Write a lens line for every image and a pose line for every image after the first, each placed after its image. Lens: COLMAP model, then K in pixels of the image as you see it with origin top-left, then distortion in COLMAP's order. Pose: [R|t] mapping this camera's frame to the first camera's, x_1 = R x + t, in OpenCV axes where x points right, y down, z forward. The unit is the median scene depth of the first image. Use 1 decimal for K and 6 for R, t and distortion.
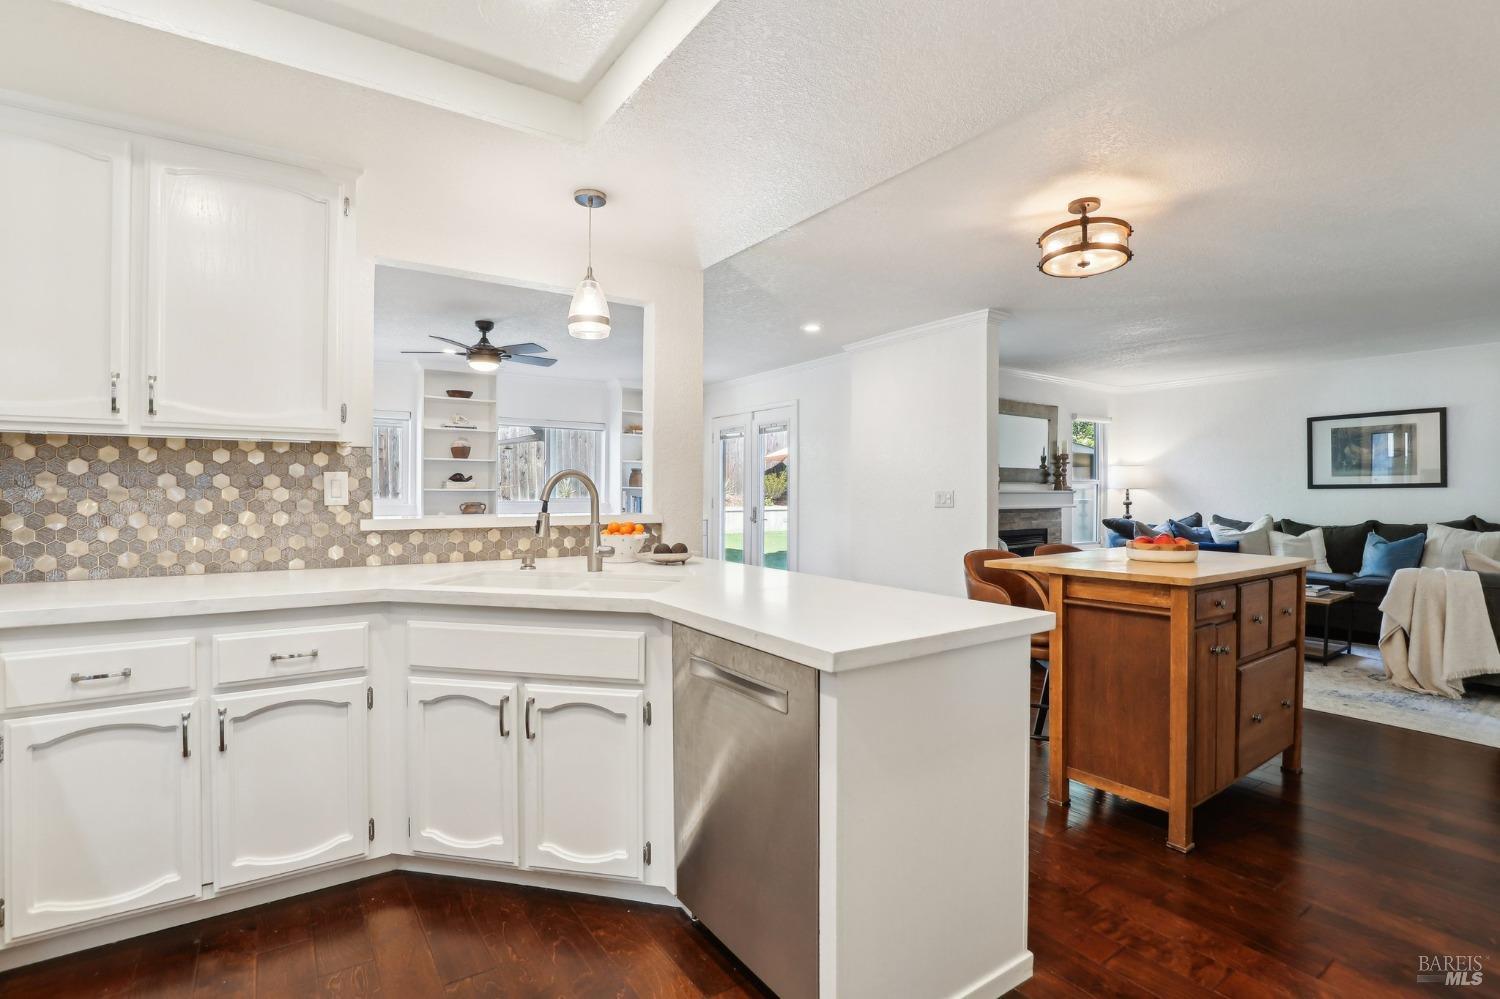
lens RADIAL K [[710.8, 0, 748.6], [0, 710.8, 493.9], [0, 0, 1]] dist [-0.029649, 0.004441]
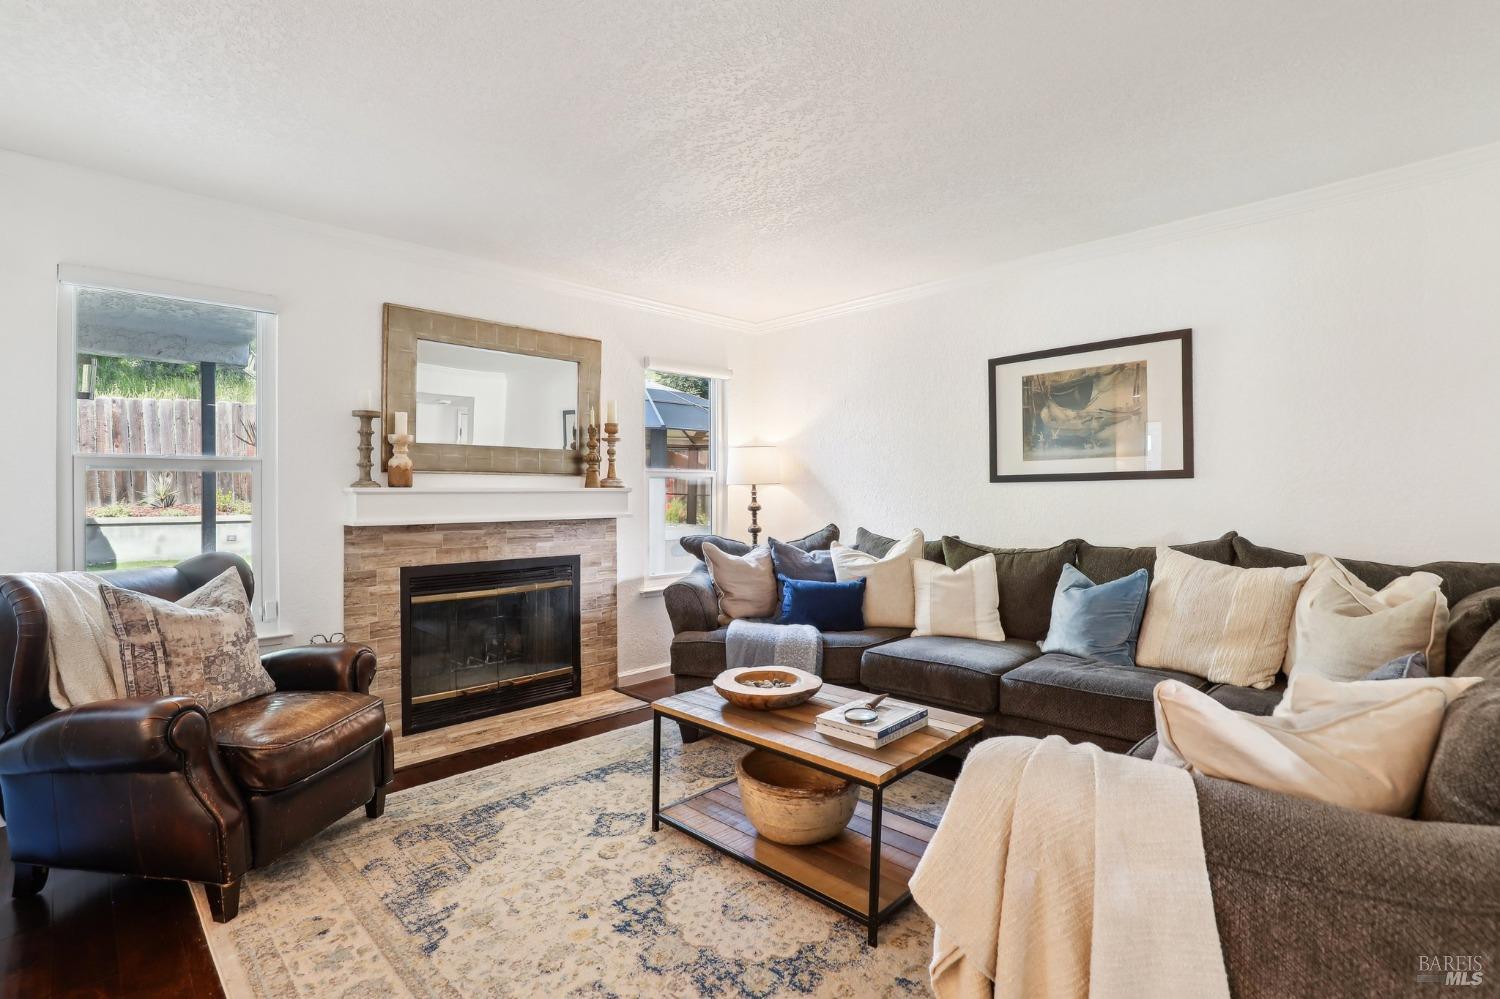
lens RADIAL K [[710.8, 0, 748.1], [0, 710.8, 492.7], [0, 0, 1]] dist [-0.029649, 0.004441]
pose [[0.985035, -0.006980, 0.172215, 0.520812], [0.006769, 0.999975, 0.001809, -0.001332], [-0.172223, -0.000616, 0.985058, 0.473971]]
